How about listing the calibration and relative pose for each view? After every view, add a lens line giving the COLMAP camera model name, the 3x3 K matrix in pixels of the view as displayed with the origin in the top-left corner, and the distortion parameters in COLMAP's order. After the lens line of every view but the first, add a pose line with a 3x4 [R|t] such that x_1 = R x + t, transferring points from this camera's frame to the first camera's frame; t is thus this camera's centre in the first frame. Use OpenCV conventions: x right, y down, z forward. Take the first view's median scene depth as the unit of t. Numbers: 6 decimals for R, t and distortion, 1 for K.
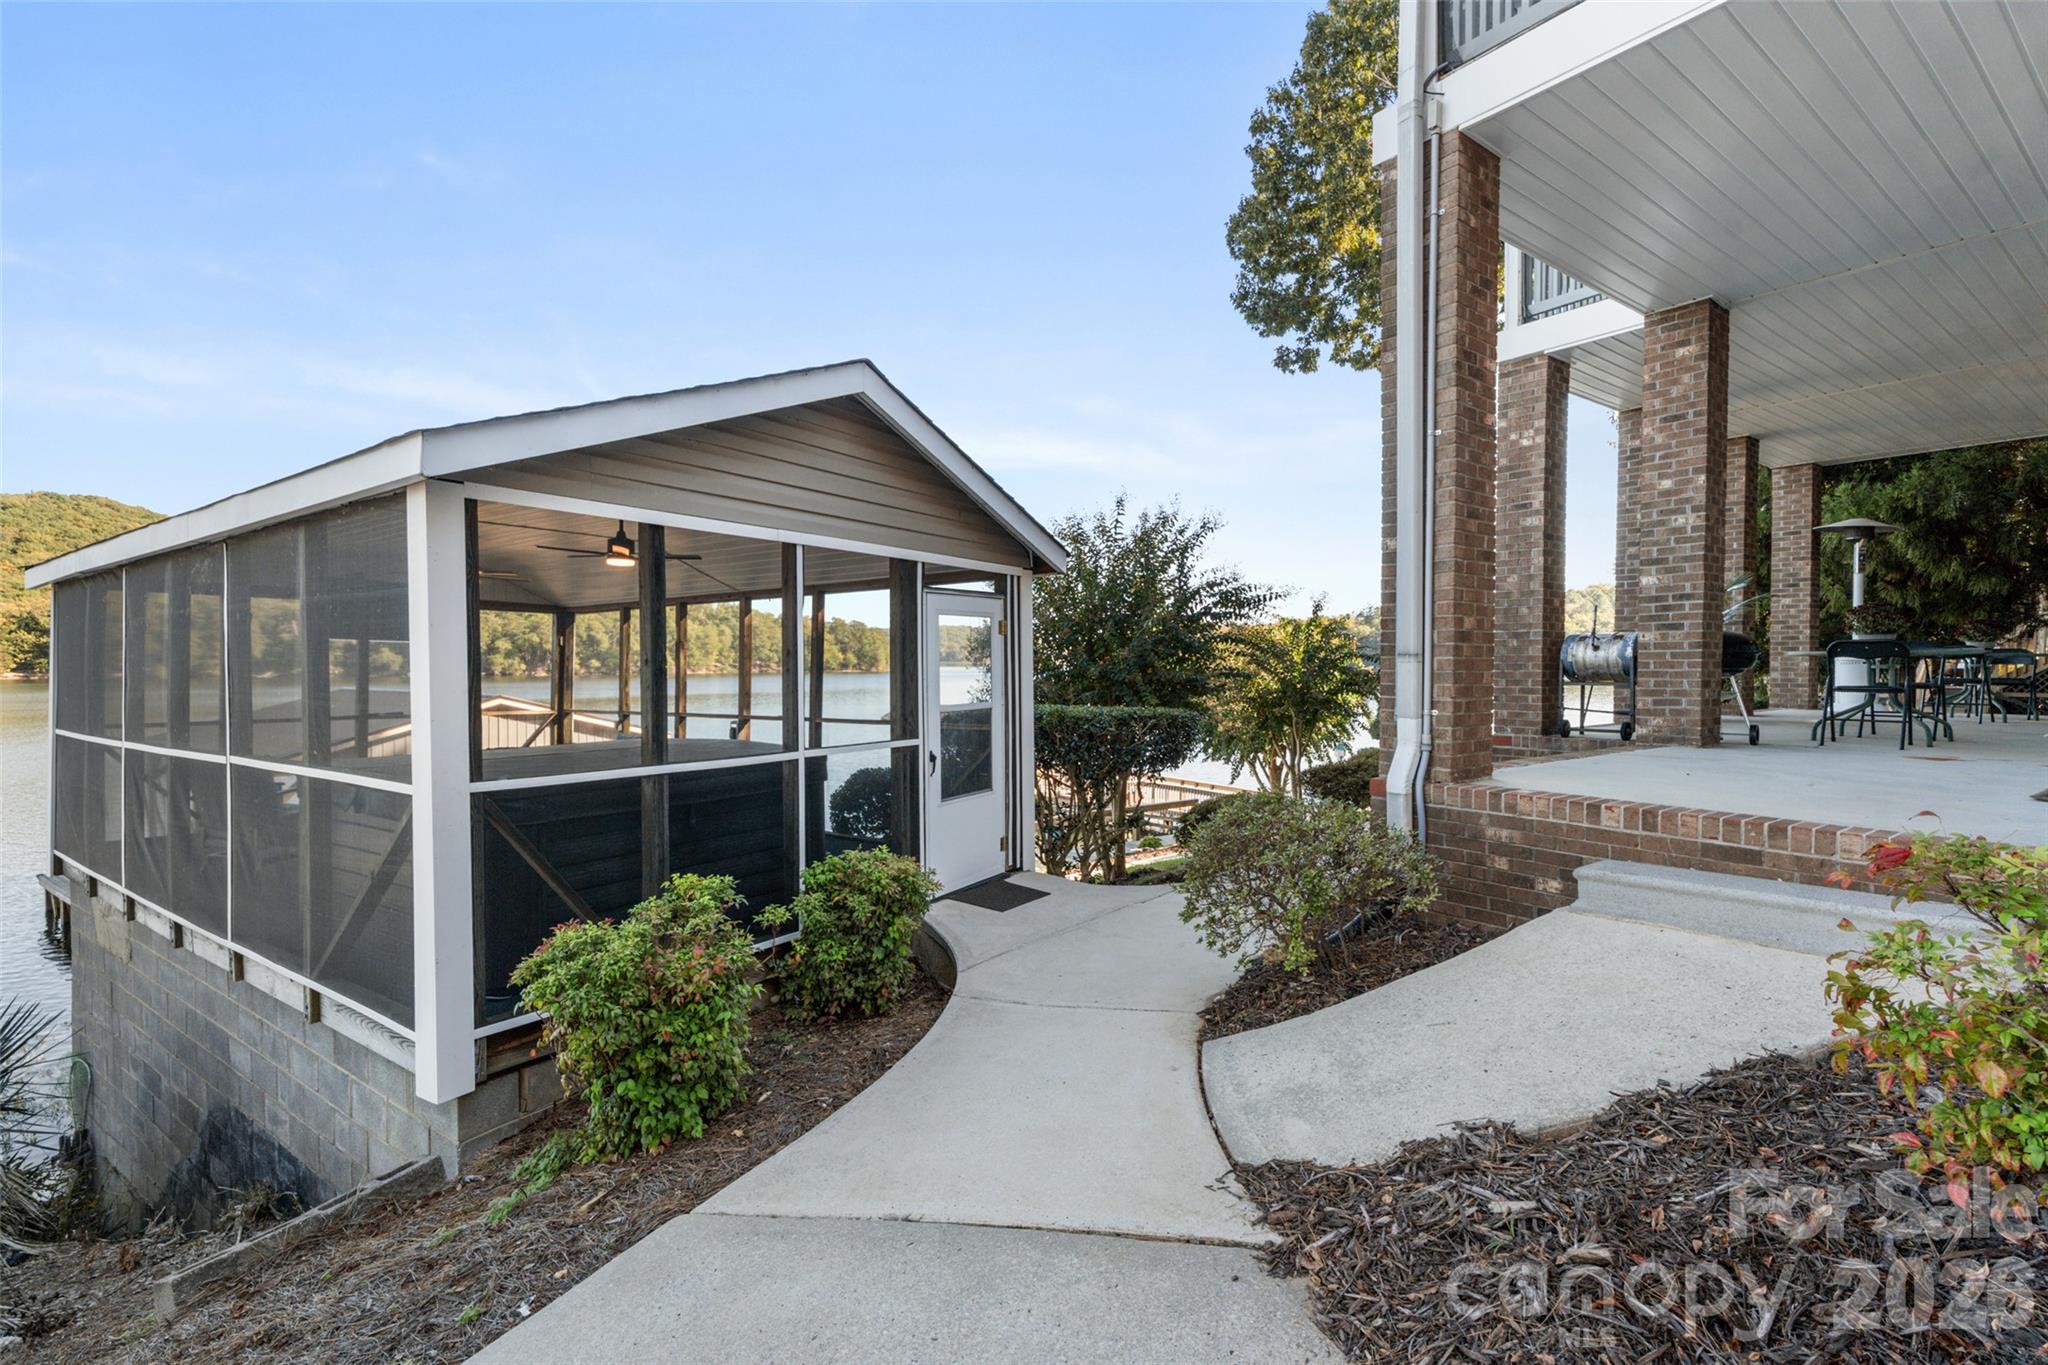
lens RADIAL K [[914.8, 0, 1005.4], [0, 914.8, 671.1], [0, 0, 1]] dist [0.007012, -0.000998]
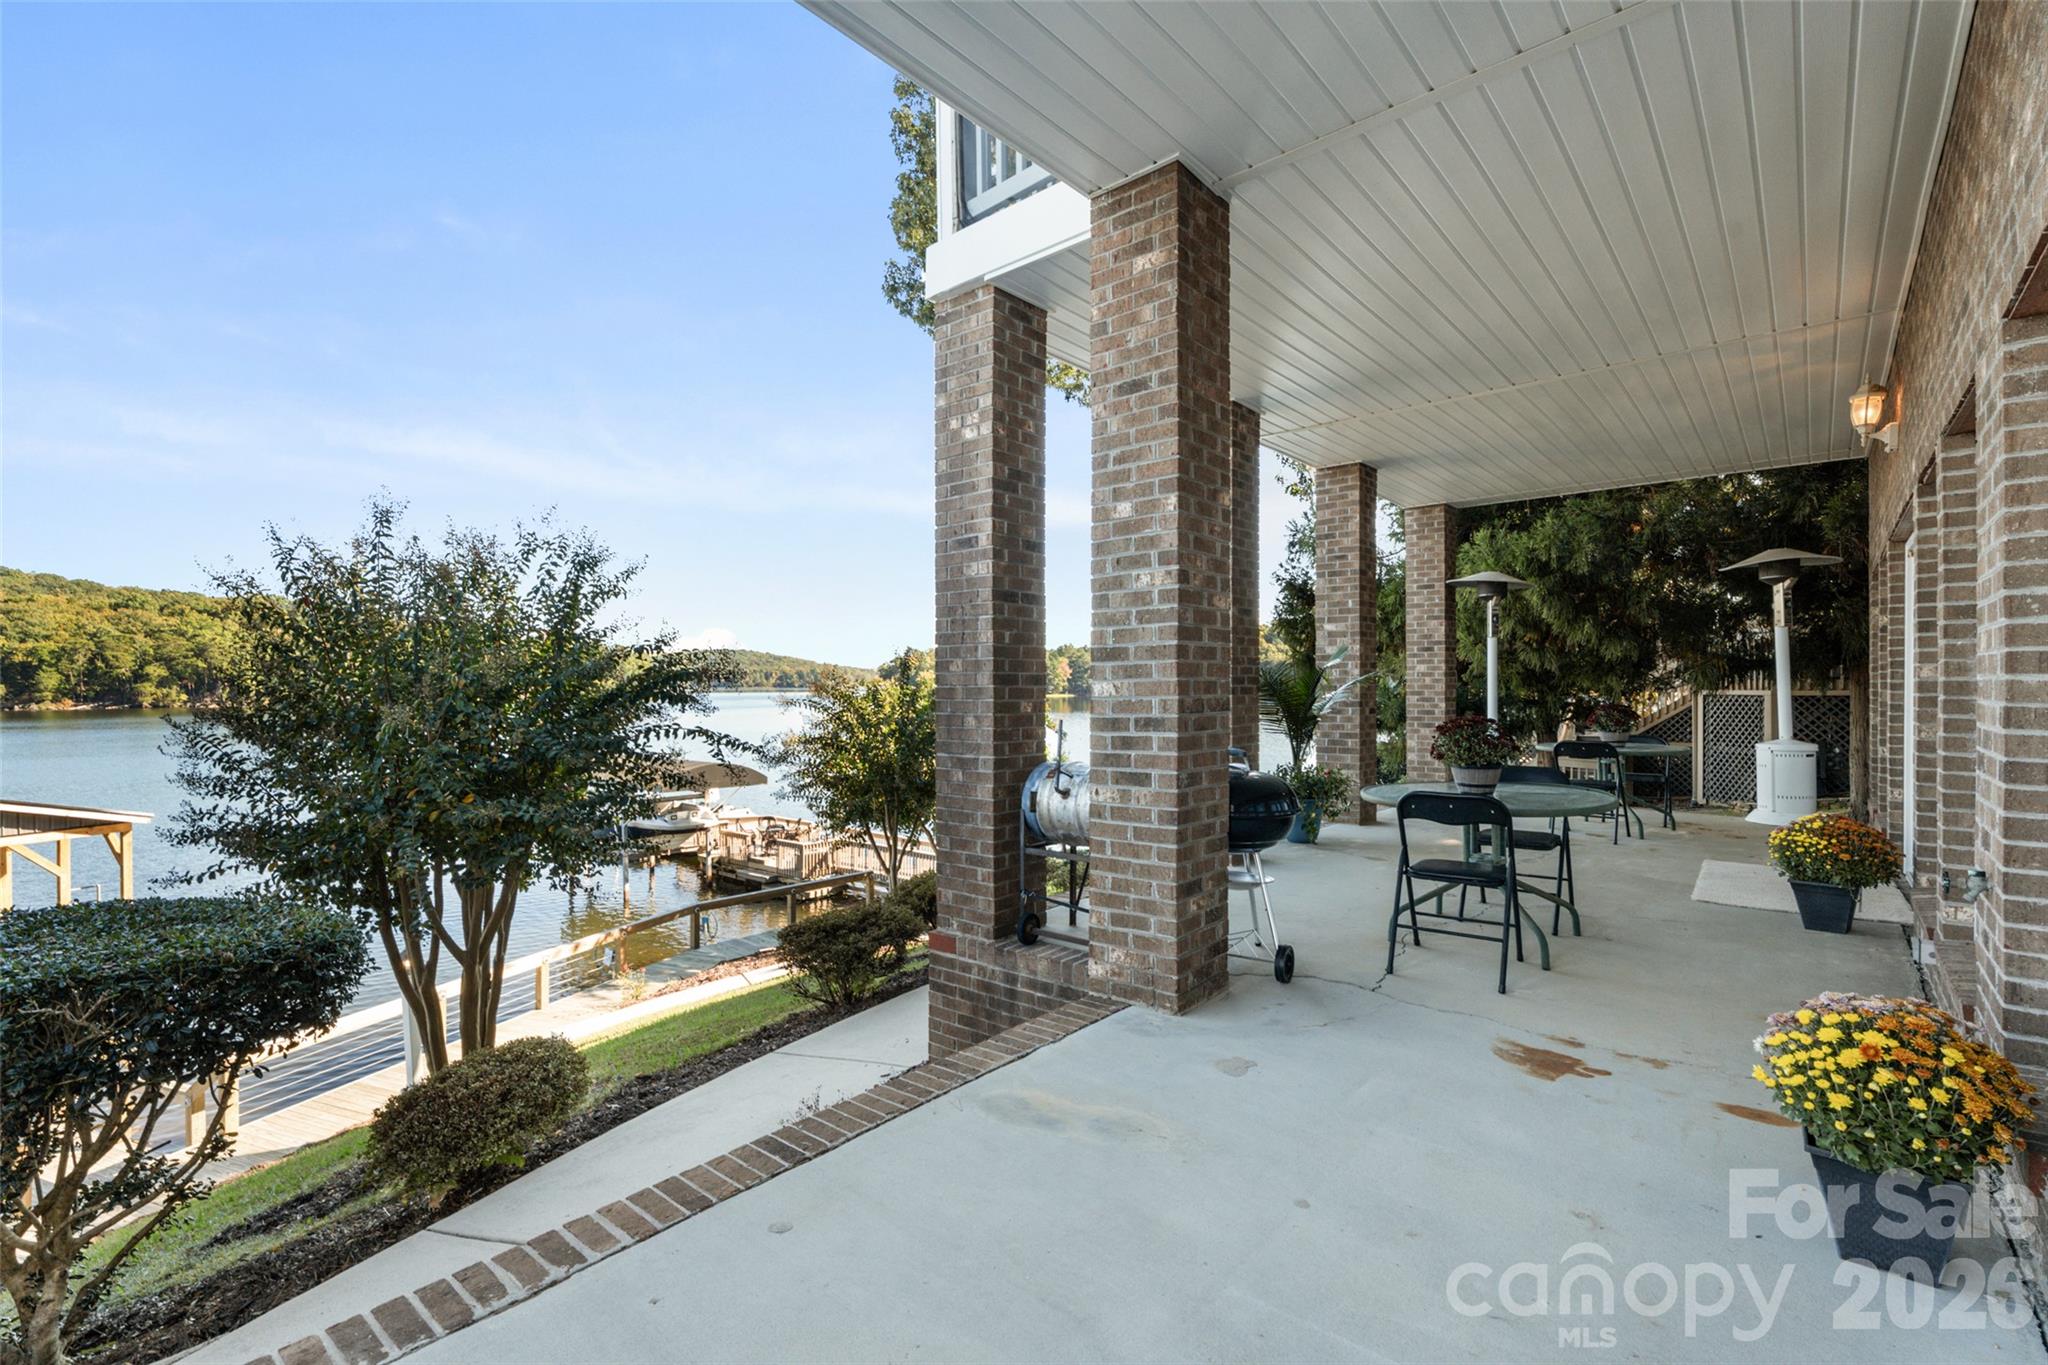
lens RADIAL K [[914.8, 0, 1004.7], [0, 914.8, 672.9], [0, 0, 1]] dist [0.007012, -0.000998]
pose [[0.974318, 0.000309, 0.225175, 0.461503], [0.005246, 0.999697, -0.024070, -0.083748], [-0.225114, 0.024633, 0.974021, 0.433346]]
